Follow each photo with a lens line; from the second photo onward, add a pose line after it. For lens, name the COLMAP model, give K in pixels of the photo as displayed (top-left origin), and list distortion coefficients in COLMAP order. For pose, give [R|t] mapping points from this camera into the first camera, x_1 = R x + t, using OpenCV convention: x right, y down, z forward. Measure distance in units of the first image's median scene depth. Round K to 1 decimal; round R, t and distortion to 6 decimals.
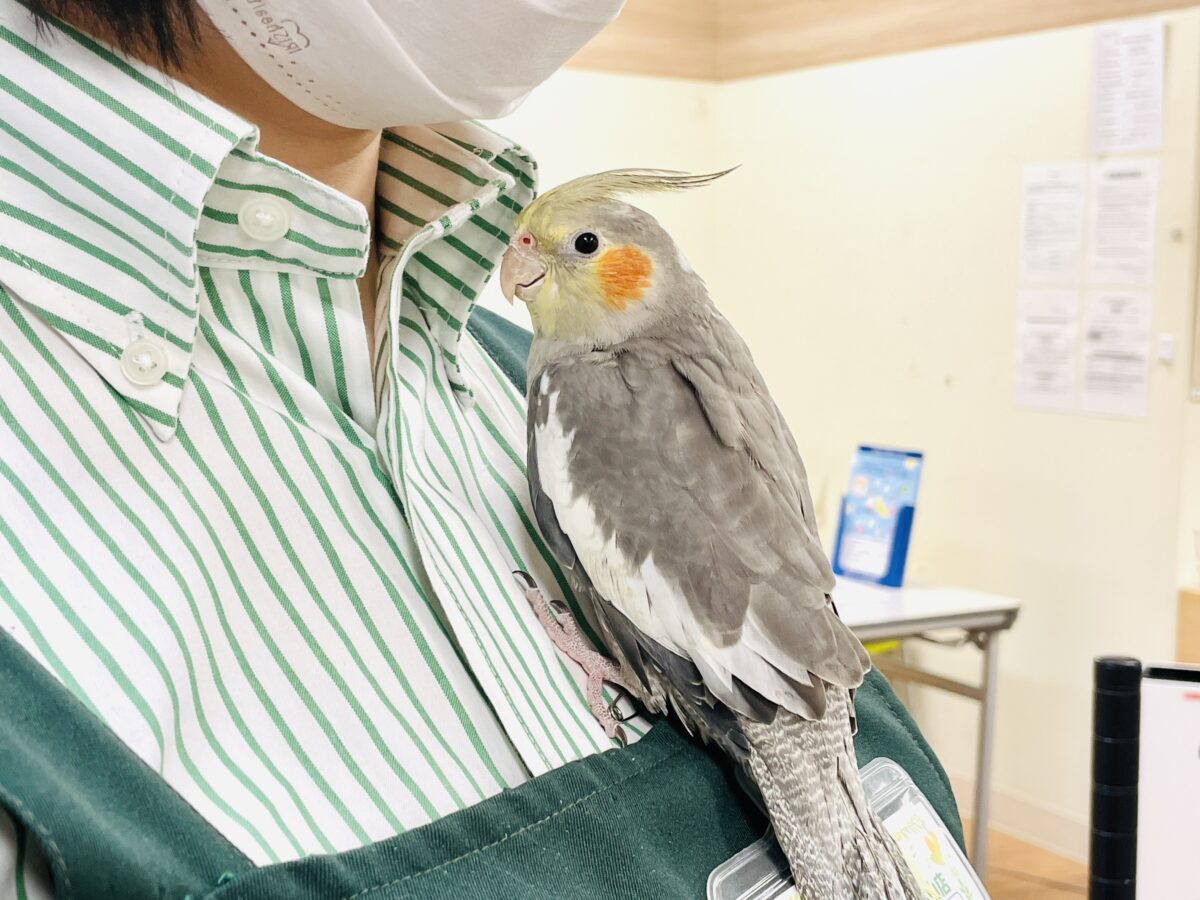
lens RADIAL K [[1690.5, 0, 600.0], [0, 1690.5, 450.0], [0, 0, 1]] dist [-0.318134, -0.002251]
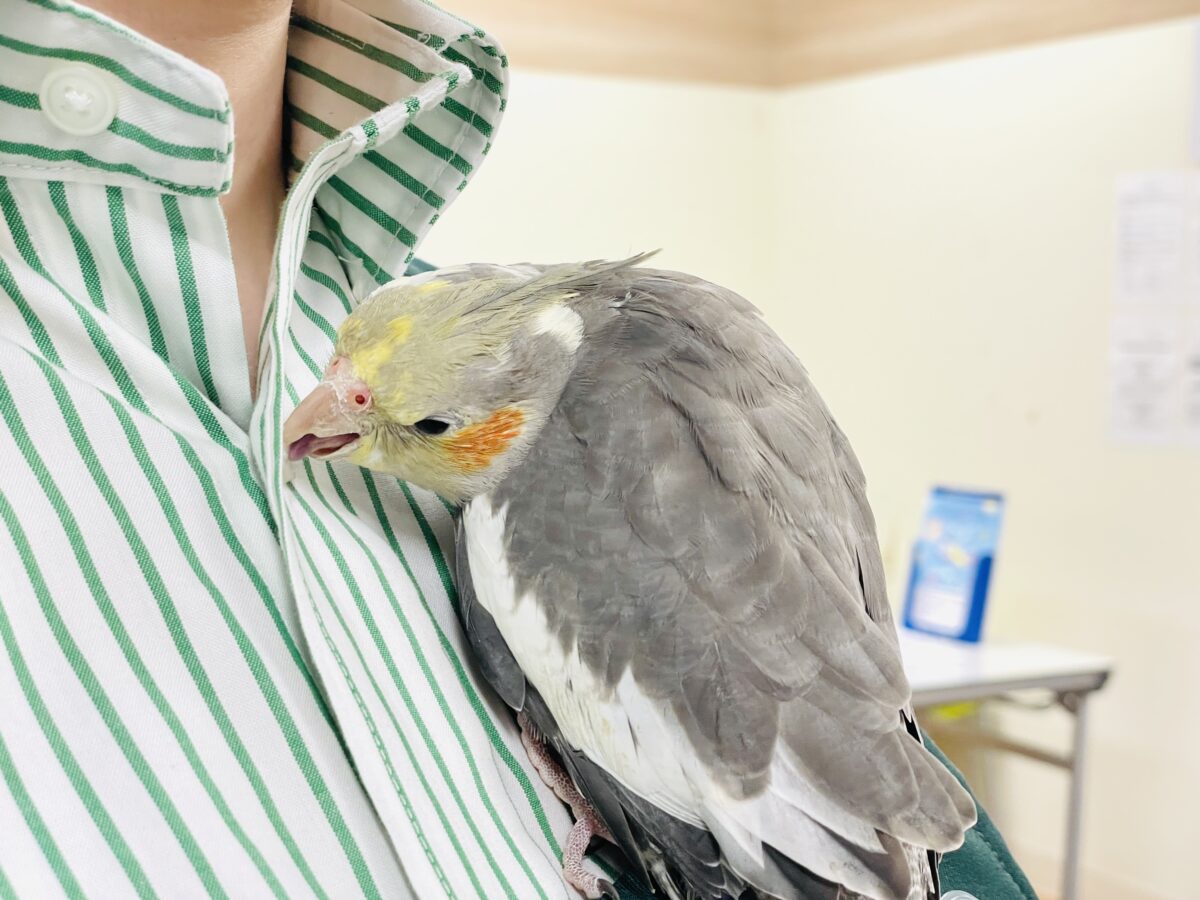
lens RADIAL K [[1556.6, 0, 605.0], [0, 1556.6, 486.5], [0, 0, 1]] dist [-0.111862, -0.456493]
pose [[0.998970, 0.023377, -0.038885, 0.035620], [-0.023570, 0.999712, -0.004516, 0.013547], [0.038769, 0.005428, 0.999233, 0.367986]]
